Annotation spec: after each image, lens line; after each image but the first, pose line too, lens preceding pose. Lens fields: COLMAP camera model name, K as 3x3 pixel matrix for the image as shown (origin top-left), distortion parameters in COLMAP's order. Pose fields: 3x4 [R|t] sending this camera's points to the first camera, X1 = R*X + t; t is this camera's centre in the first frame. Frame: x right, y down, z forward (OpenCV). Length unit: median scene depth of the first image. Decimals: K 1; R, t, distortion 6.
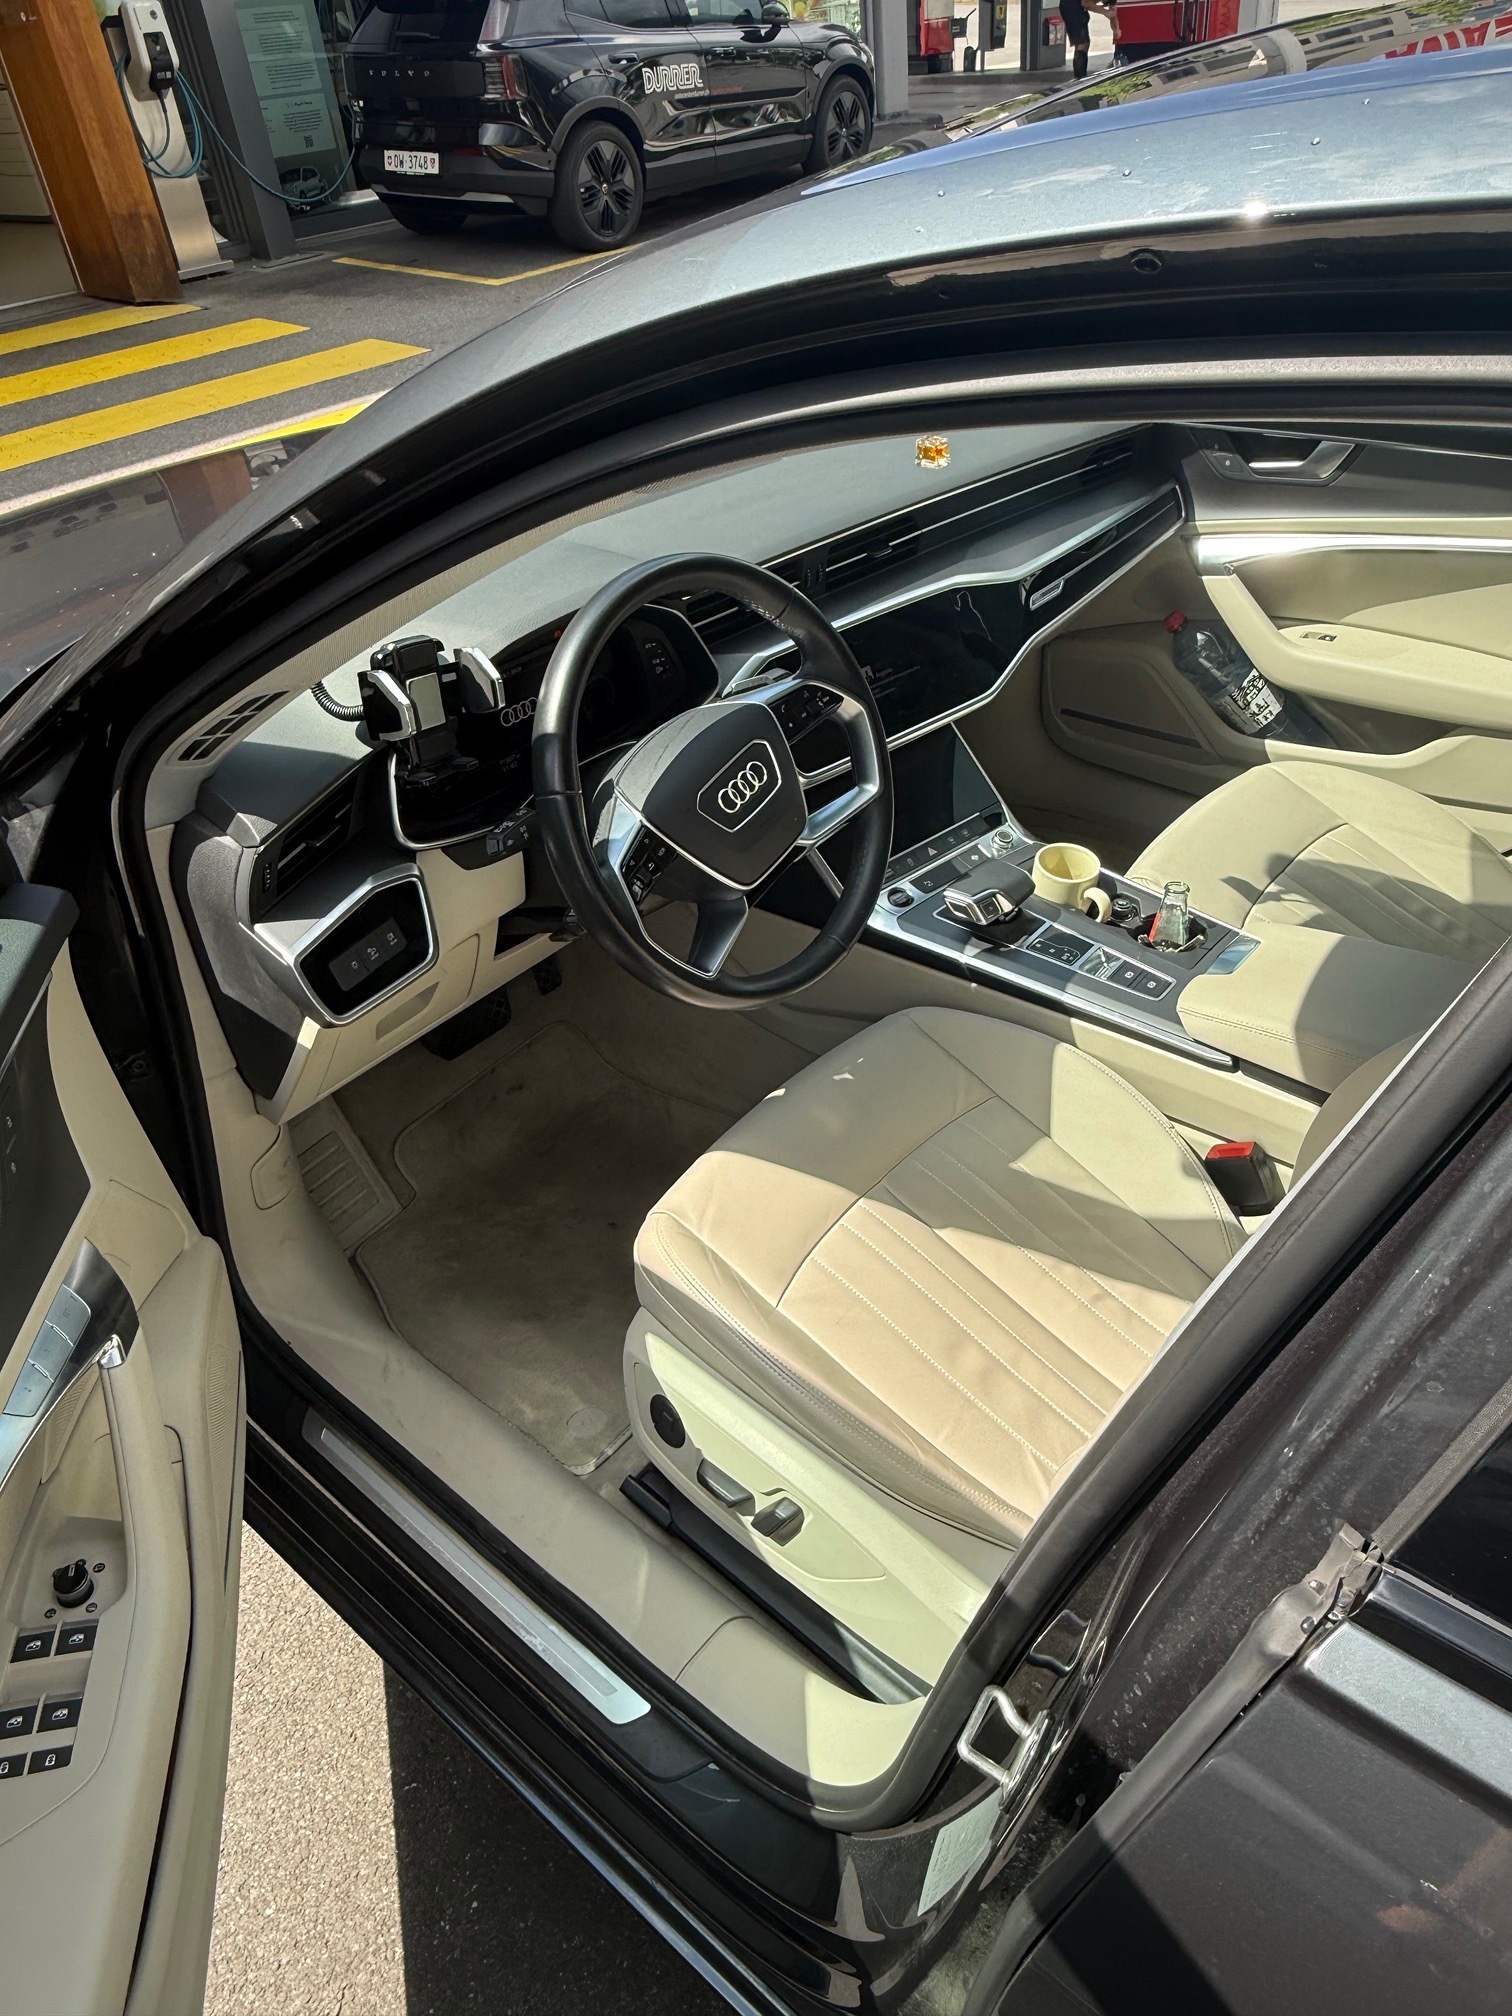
lens RADIAL K [[1317.1, 0, 759.6], [0, 1317.1, 1008.5], [0, 0, 1]] dist [-0.006329, 0.005146]
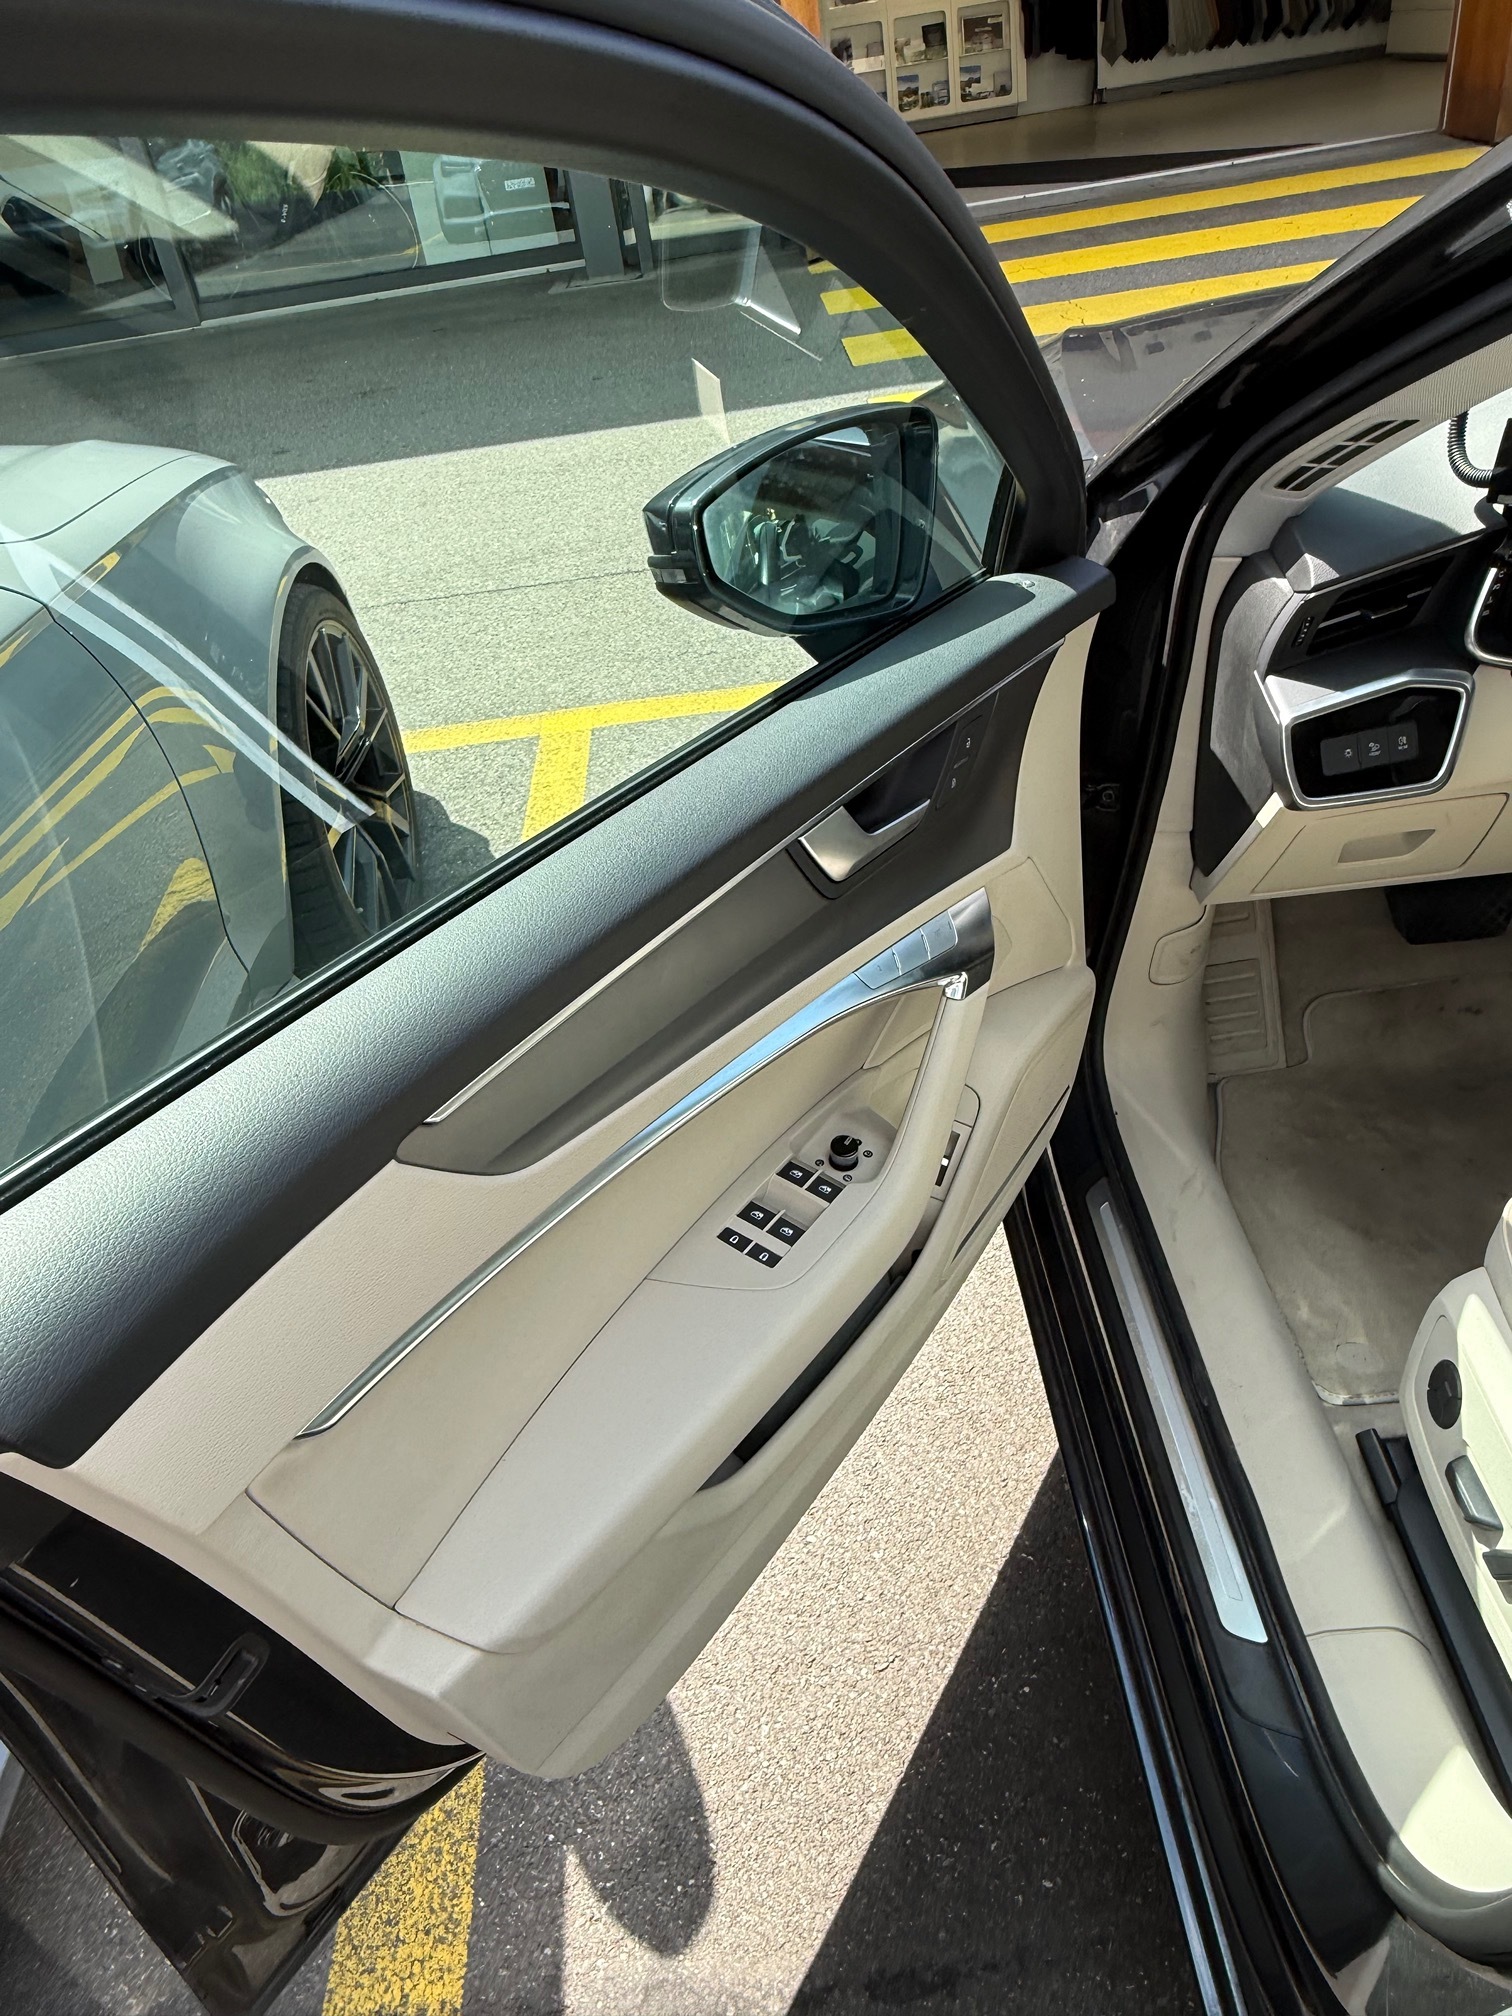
lens RADIAL K [[1317.1, 0, 759.6], [0, 1317.1, 1008.5], [0, 0, 1]] dist [-0.006329, 0.005146]
pose [[0.667438, 0.424990, -0.611481, 0.049891], [-0.377659, 0.900895, 0.213919, 0.081997], [0.641794, 0.088154, 0.761794, 0.058657]]
